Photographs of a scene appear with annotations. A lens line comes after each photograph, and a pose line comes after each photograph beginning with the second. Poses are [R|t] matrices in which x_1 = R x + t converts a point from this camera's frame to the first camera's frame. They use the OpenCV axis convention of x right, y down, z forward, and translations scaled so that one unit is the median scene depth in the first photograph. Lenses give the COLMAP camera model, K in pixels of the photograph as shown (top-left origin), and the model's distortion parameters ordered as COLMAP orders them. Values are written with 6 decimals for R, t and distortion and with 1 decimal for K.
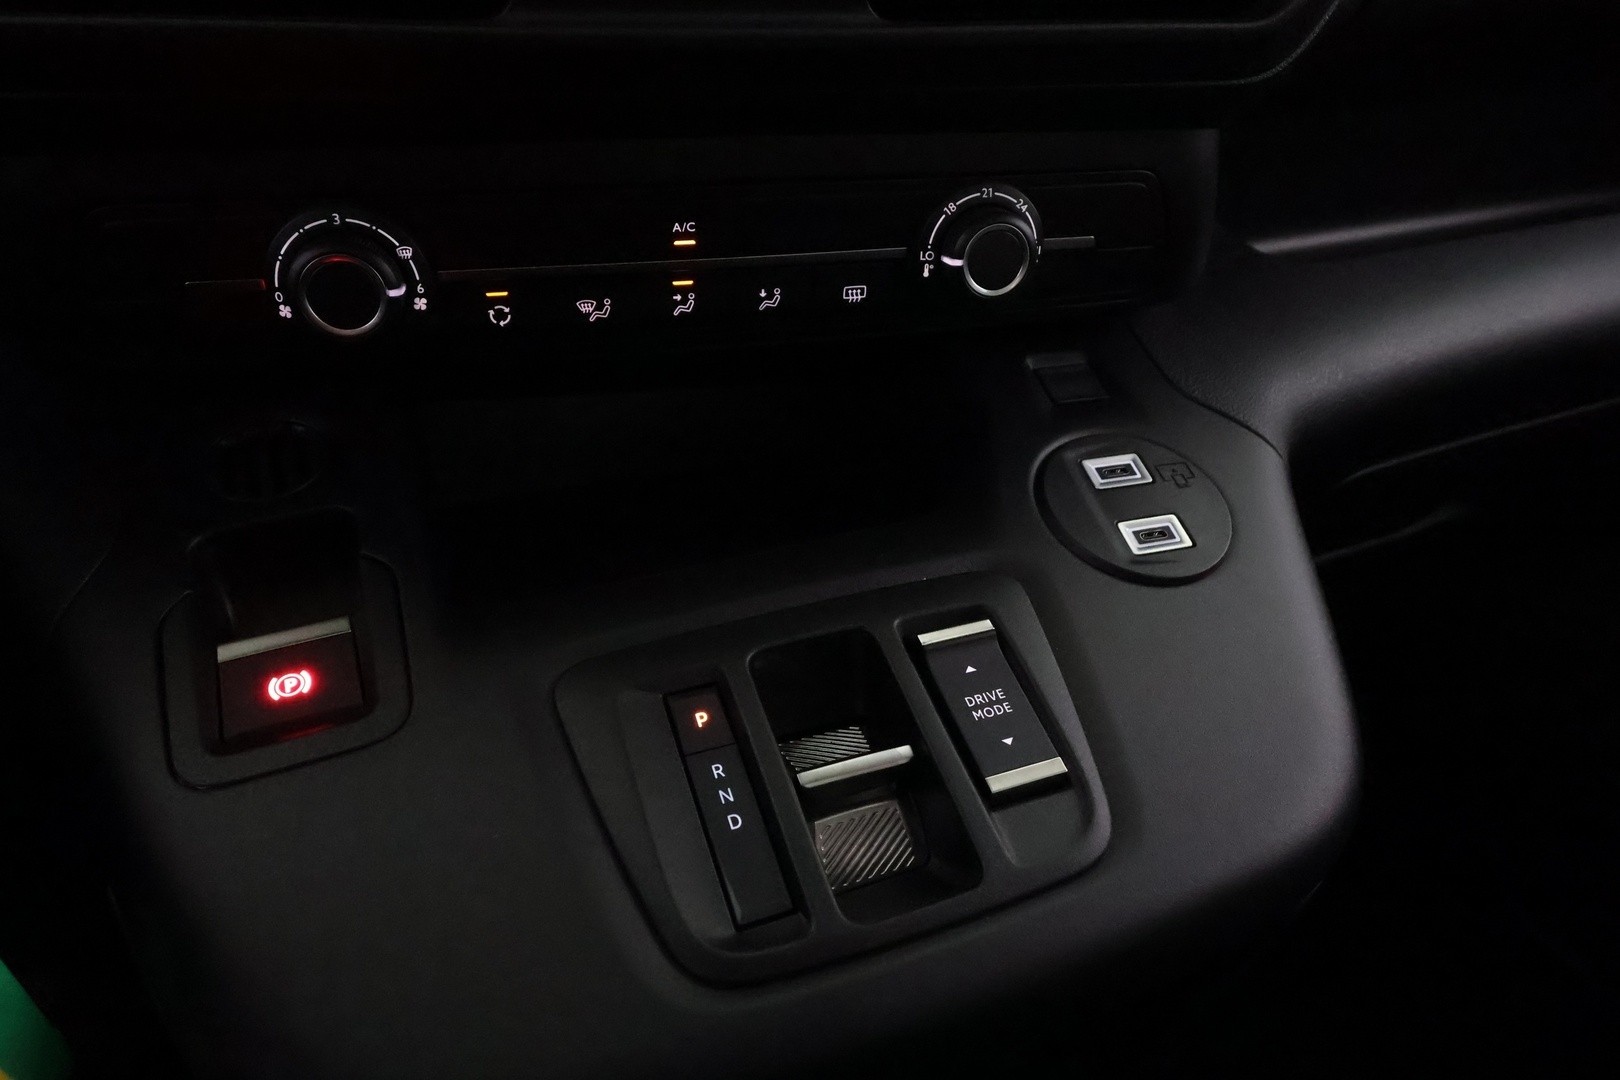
lens RADIAL K [[1044.8, 0, 809.4], [0, 1044.8, 544.3], [0, 0, 1]] dist [0.006228, 0.000761]
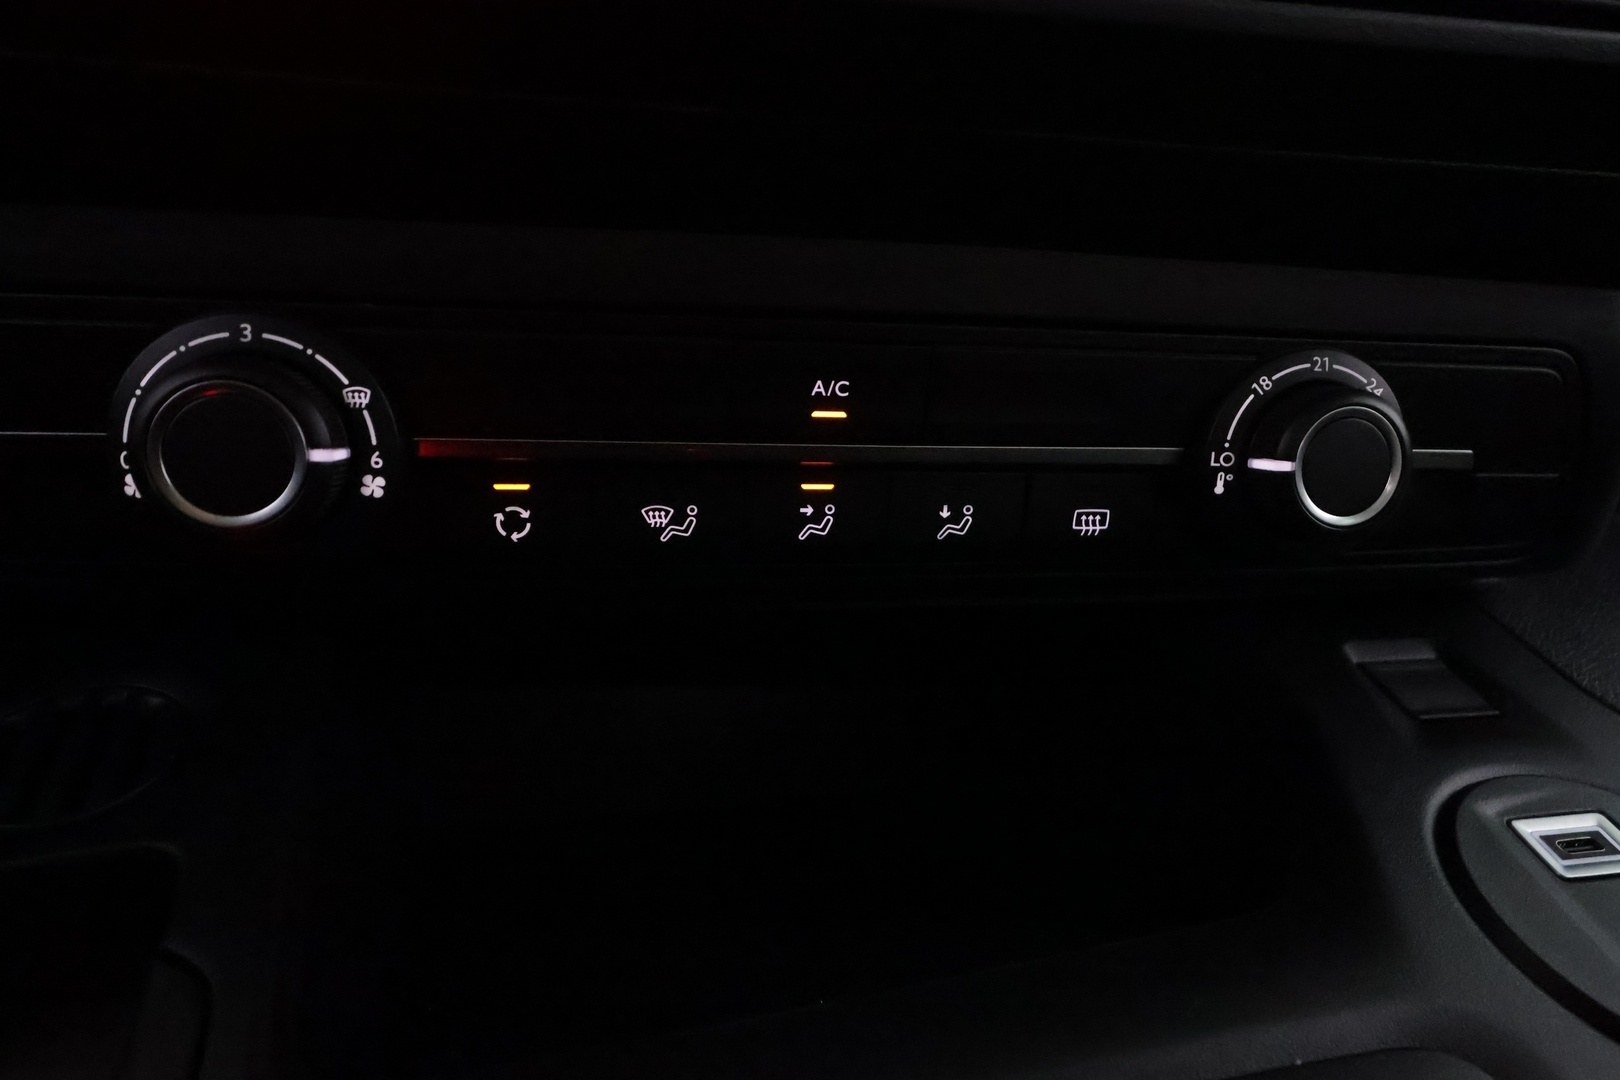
lens RADIAL K [[1111.6, 0, 810.0], [0, 1111.6, 540.0], [0, 0, 1]] dist [0.009939, 0.000769]
pose [[0.997040, 0.032734, -0.069563, -0.082673], [-0.051972, 0.953737, -0.296115, -0.030452], [0.056652, 0.298854, 0.952616, 0.409022]]
